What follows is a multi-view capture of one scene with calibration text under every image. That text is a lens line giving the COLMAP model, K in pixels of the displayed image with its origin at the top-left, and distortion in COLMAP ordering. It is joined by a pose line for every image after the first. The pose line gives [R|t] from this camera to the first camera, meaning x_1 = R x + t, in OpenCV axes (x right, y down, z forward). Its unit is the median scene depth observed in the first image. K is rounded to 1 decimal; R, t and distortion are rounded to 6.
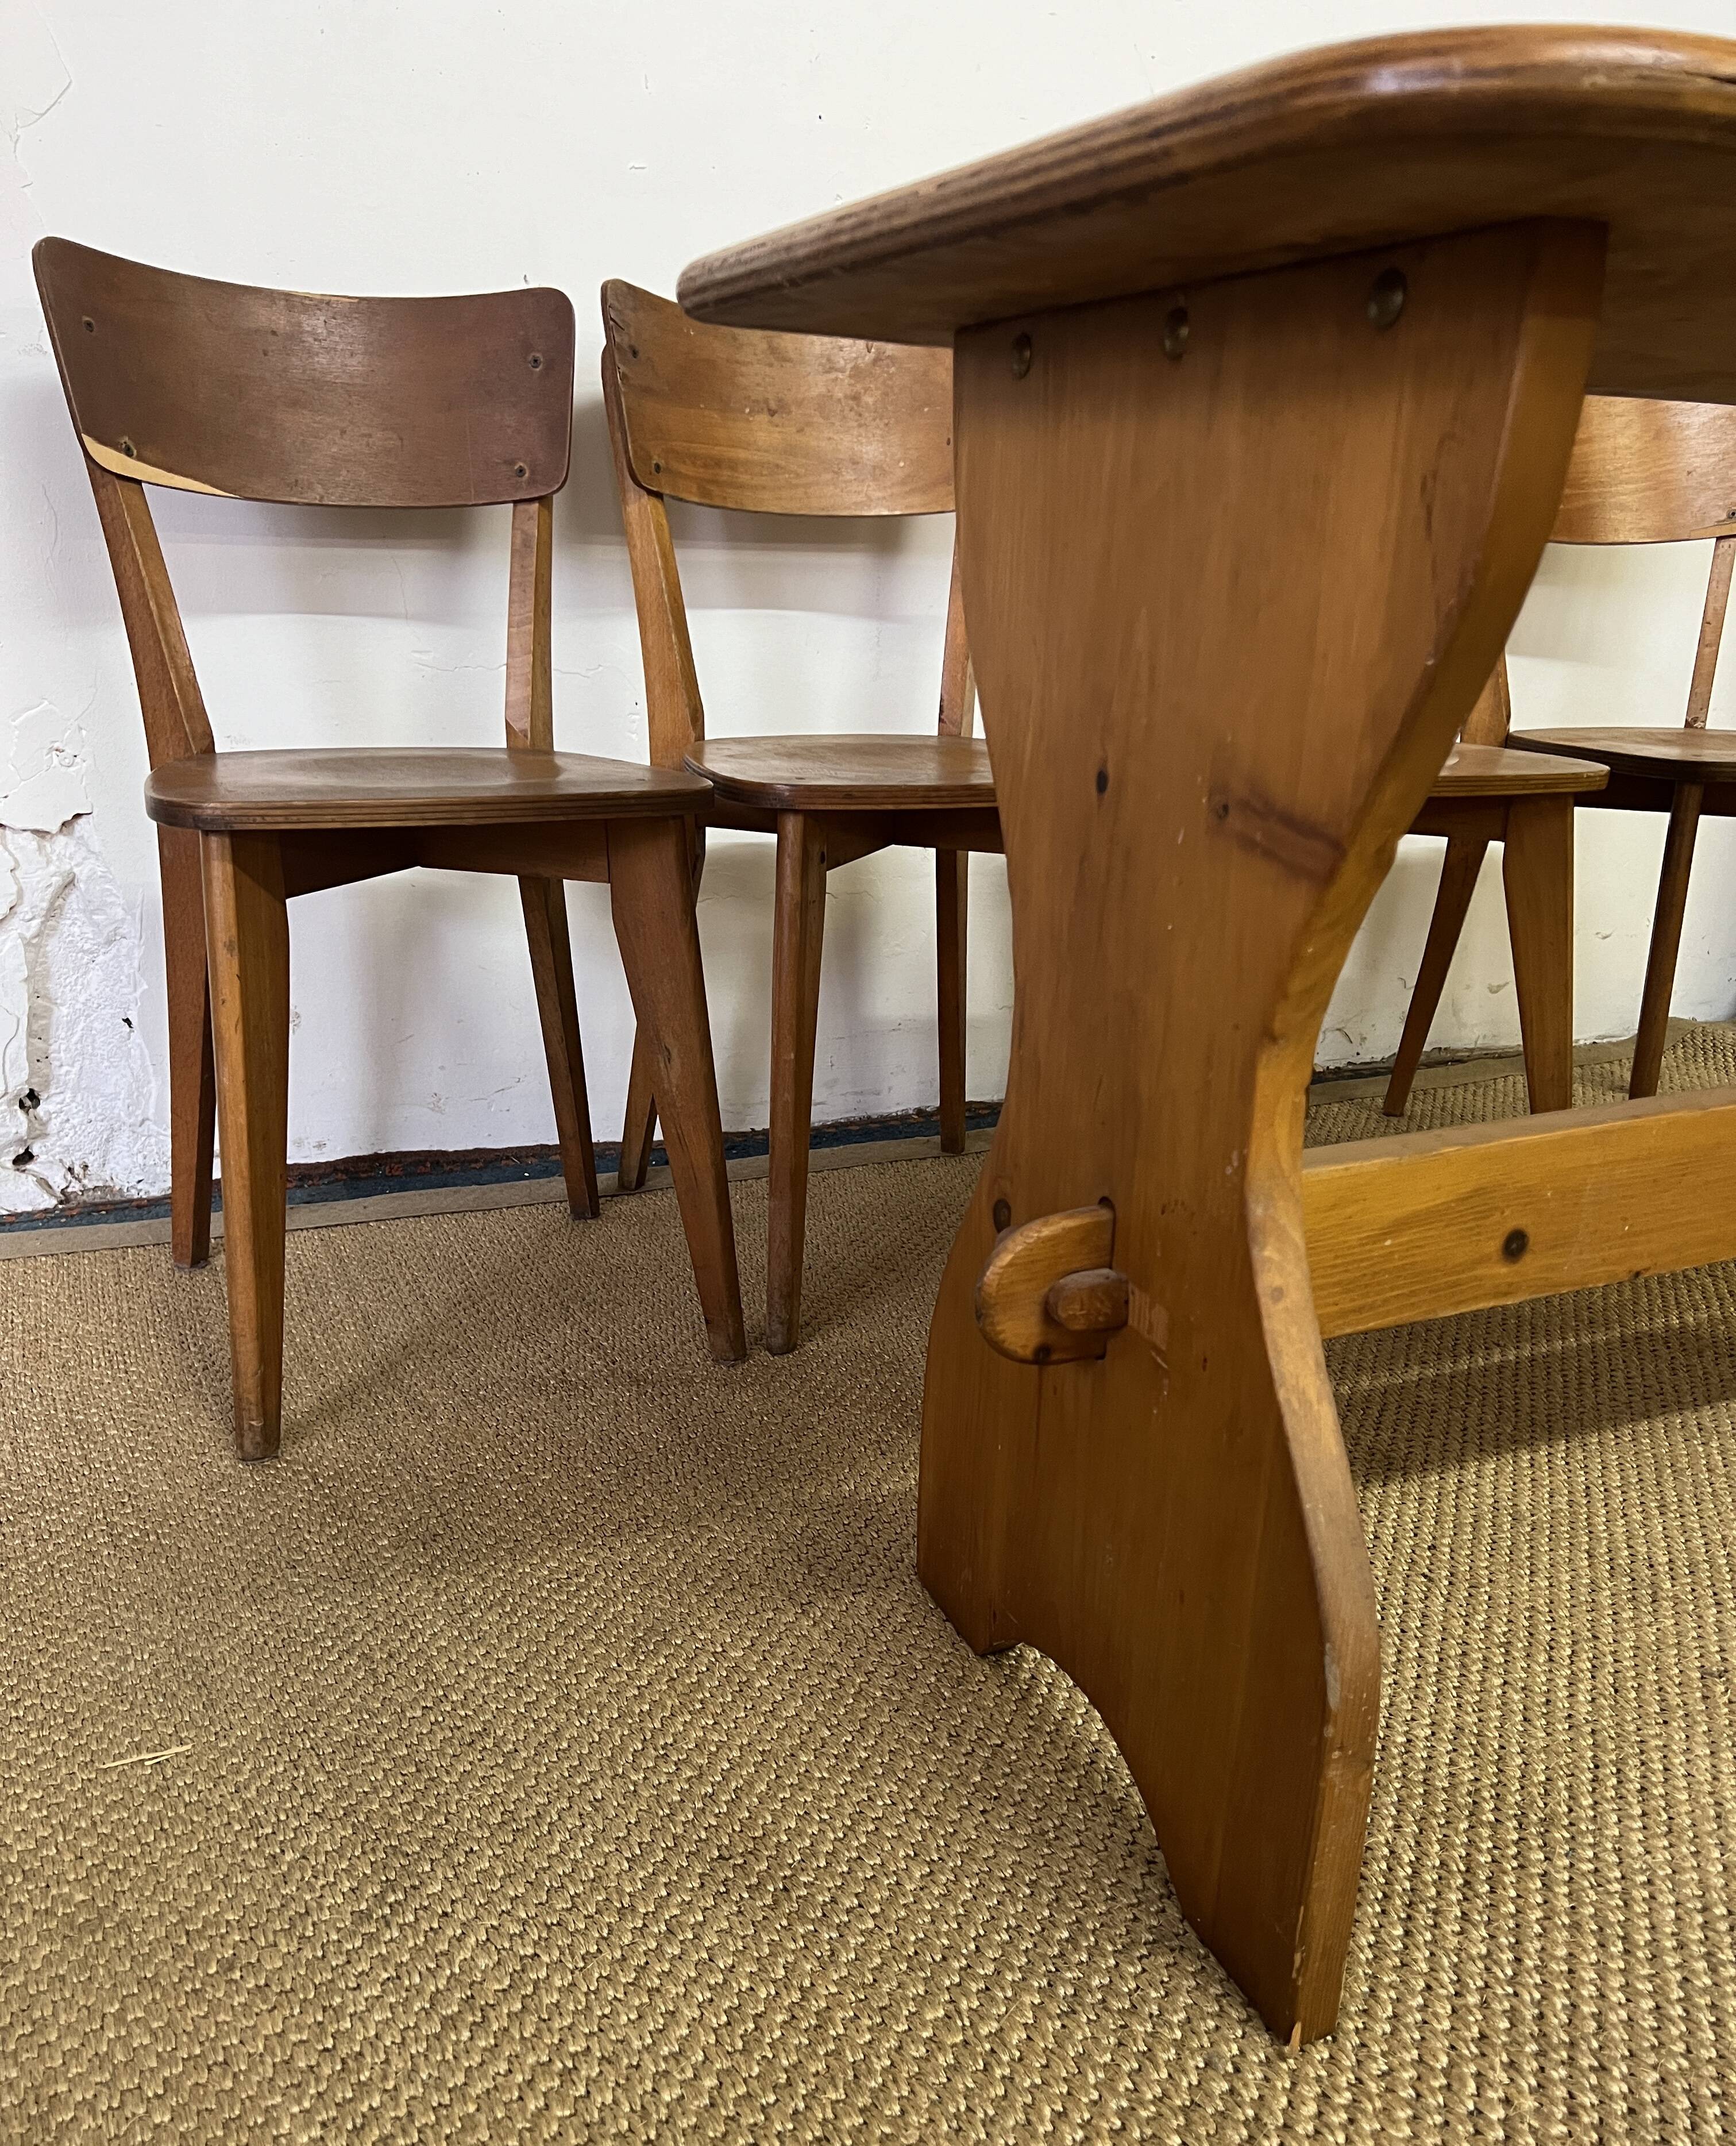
lens RADIAL K [[1754.6, 0, 863.0], [0, 1754.6, 1175.1], [0, 0, 1]] dist [0.013167, -0.008349]
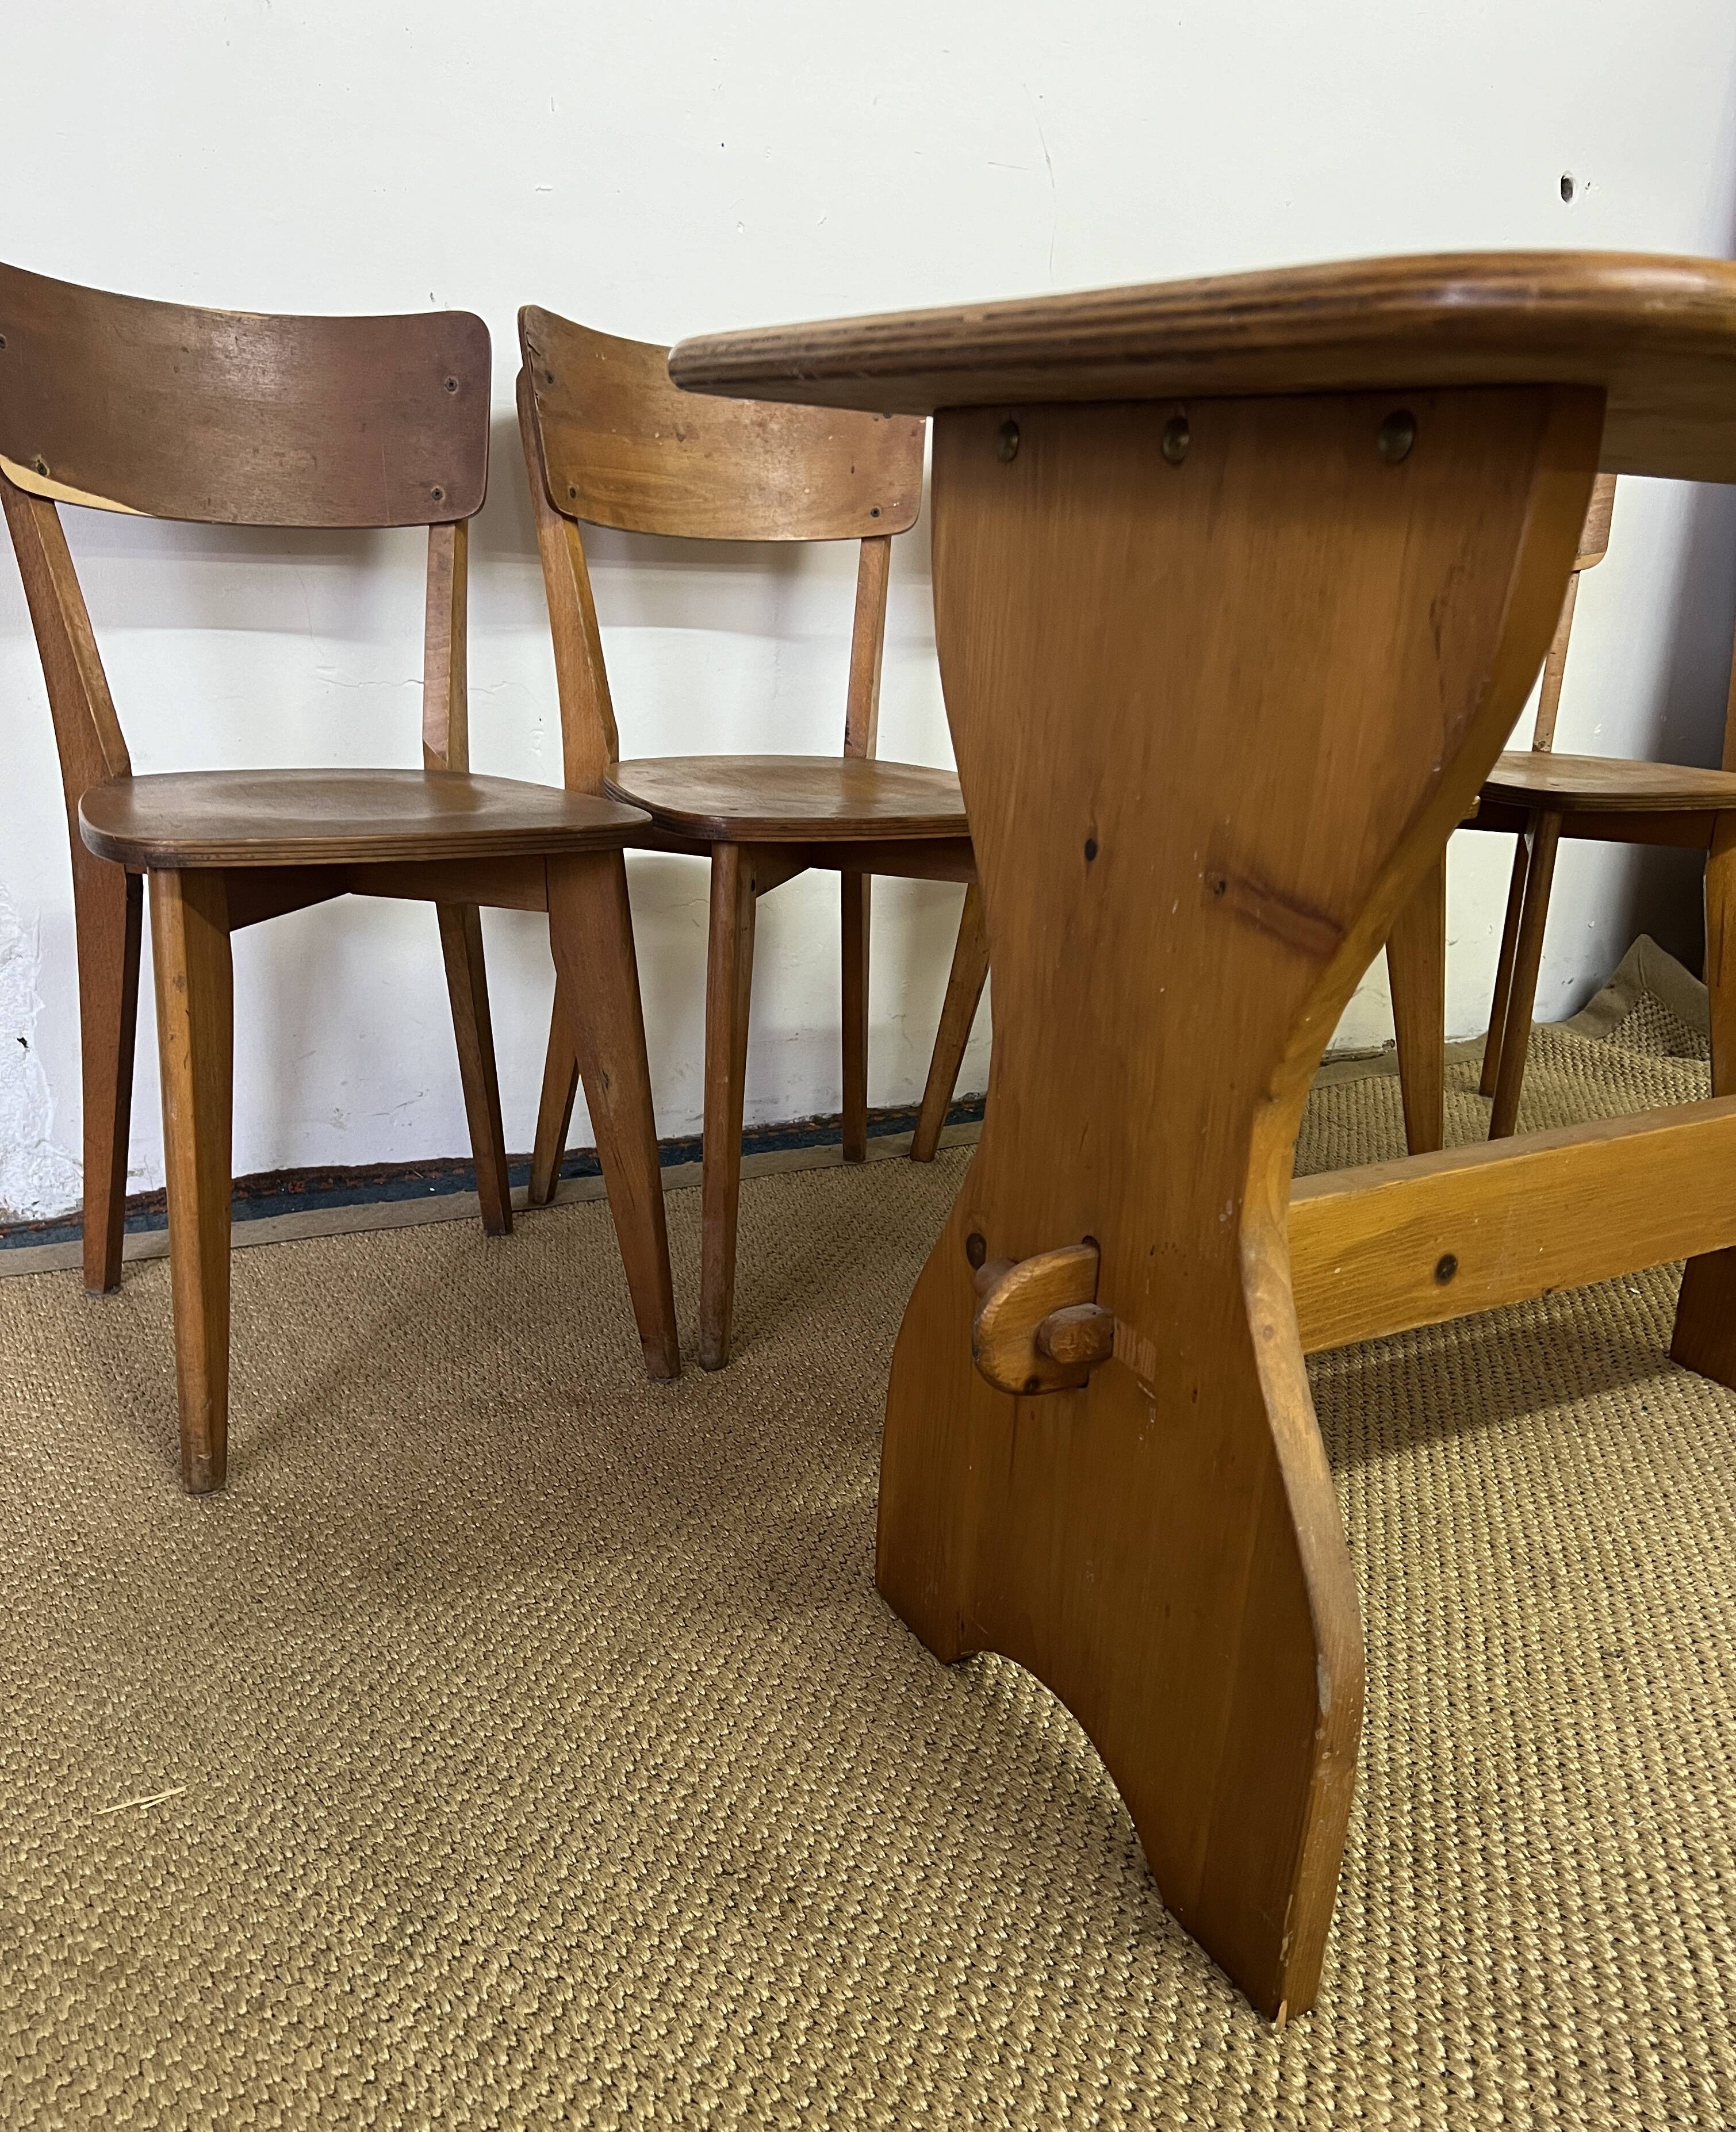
lens RADIAL K [[1756.9, 0, 857.4], [0, 1756.9, 1174.0], [0, 0, 1]] dist [0.008438, -0.002044]
pose [[0.995237, -0.012396, 0.096694, -0.103380], [0.011342, 0.999870, 0.011445, -0.038794], [-0.096823, -0.010294, 0.995248, -0.042987]]
